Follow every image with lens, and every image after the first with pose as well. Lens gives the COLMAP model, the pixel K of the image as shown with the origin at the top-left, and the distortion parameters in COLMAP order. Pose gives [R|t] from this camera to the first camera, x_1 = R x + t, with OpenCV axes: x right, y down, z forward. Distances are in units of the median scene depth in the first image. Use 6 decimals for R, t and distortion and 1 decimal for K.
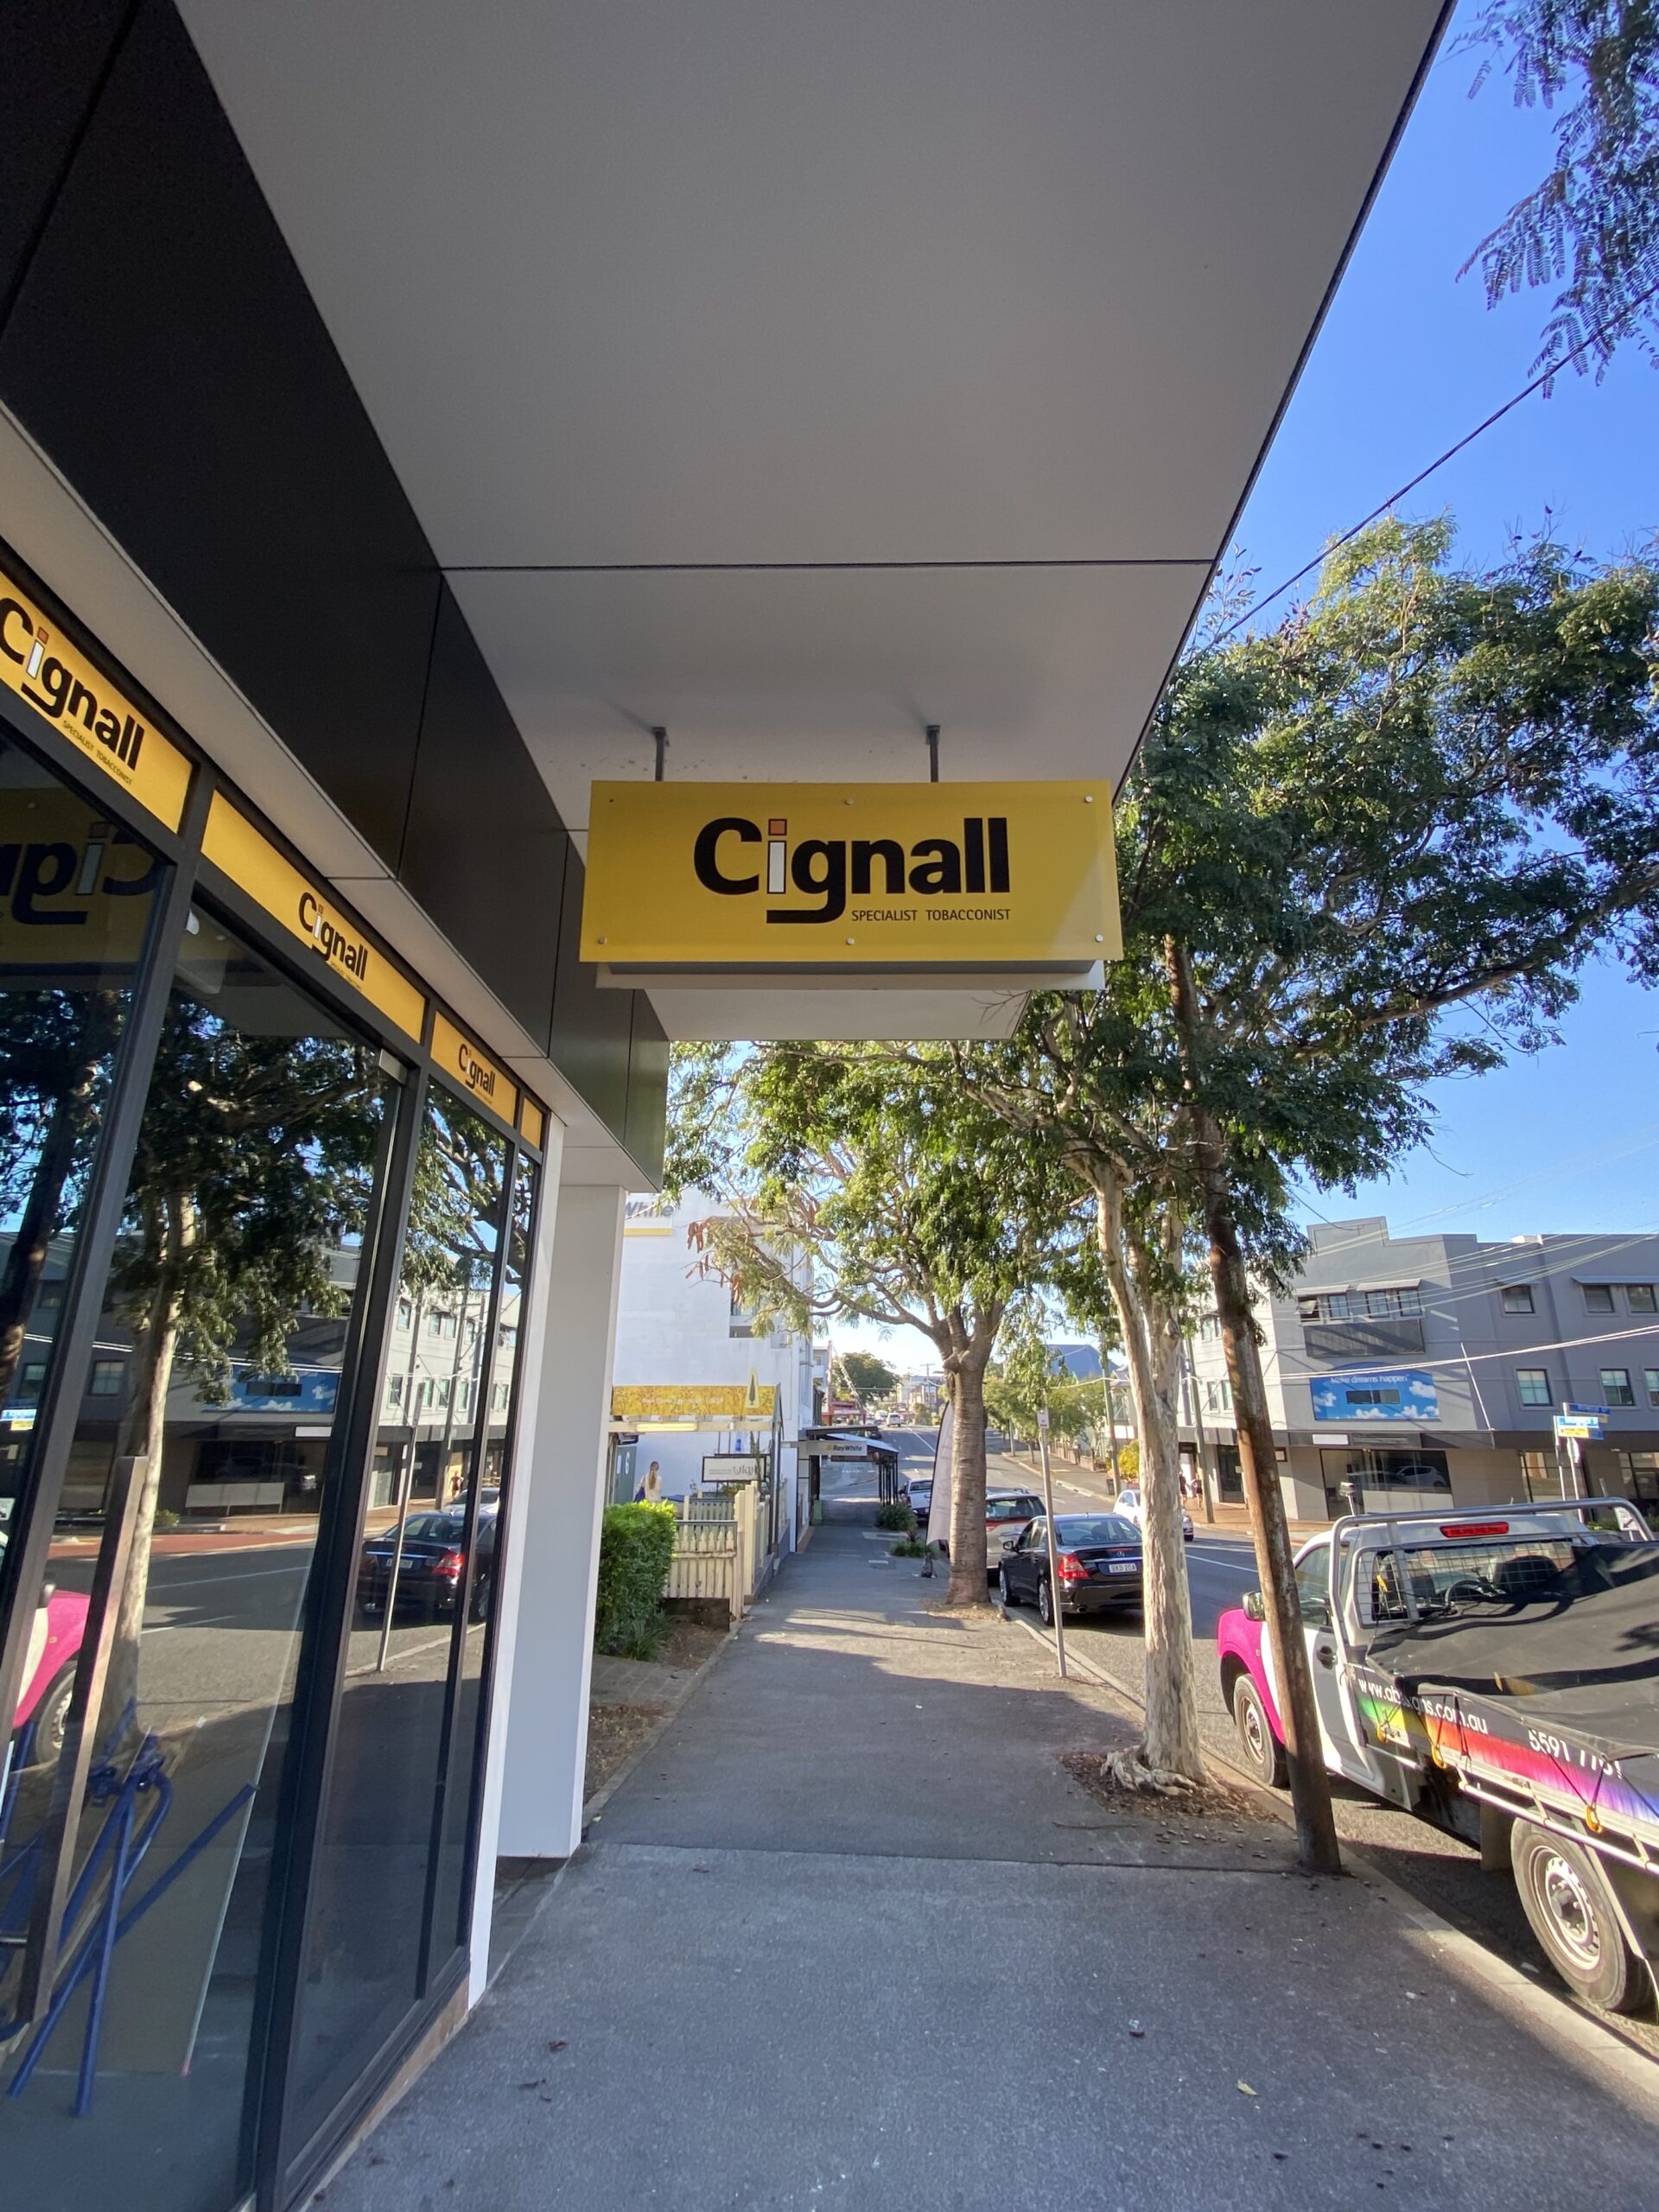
lens RADIAL K [[985.2, 0, 830.3], [0, 985.2, 1112.3], [0, 0, 1]] dist [-0.001809, -0.000064]
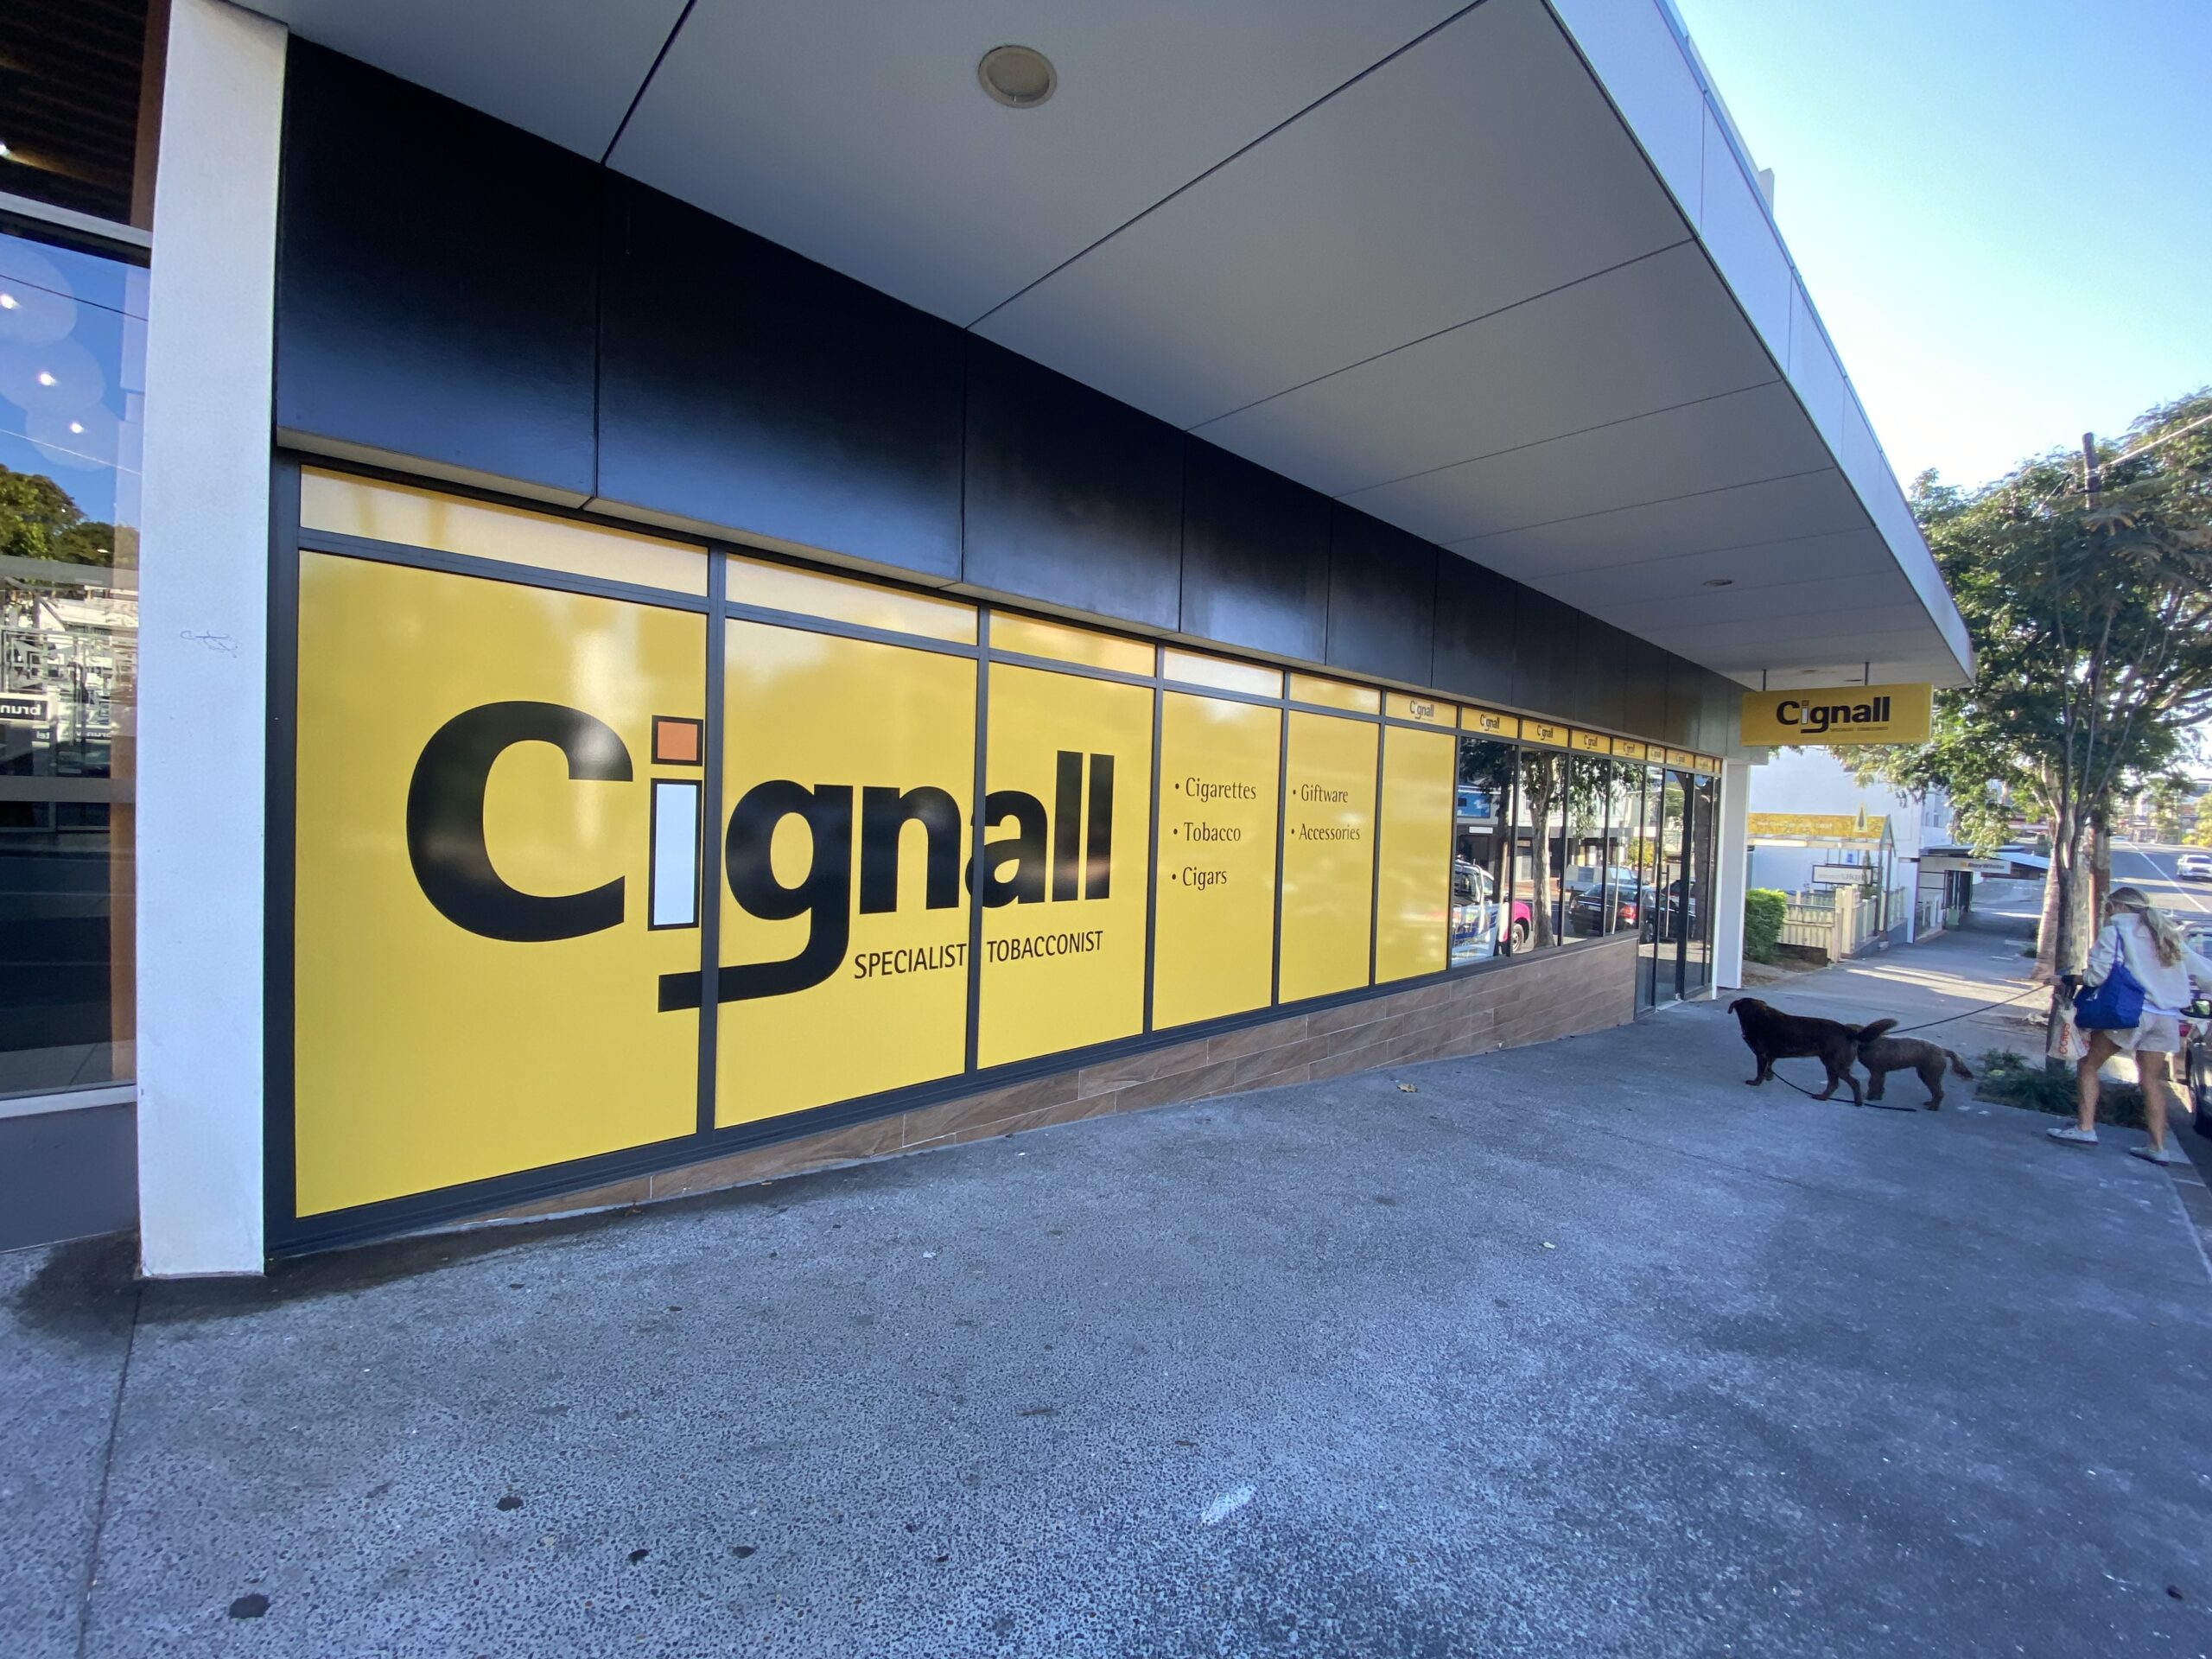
lens RADIAL K [[898.6, 0, 1108.2], [0, 898.6, 821.0], [0, 0, 1]] dist [-0.001363, -0.000148]
pose [[0.694407, 0.031624, -0.718887, 0.080921], [0.190137, 0.955464, 0.225693, -0.167096], [0.694008, -0.293410, 0.657468, -0.454734]]
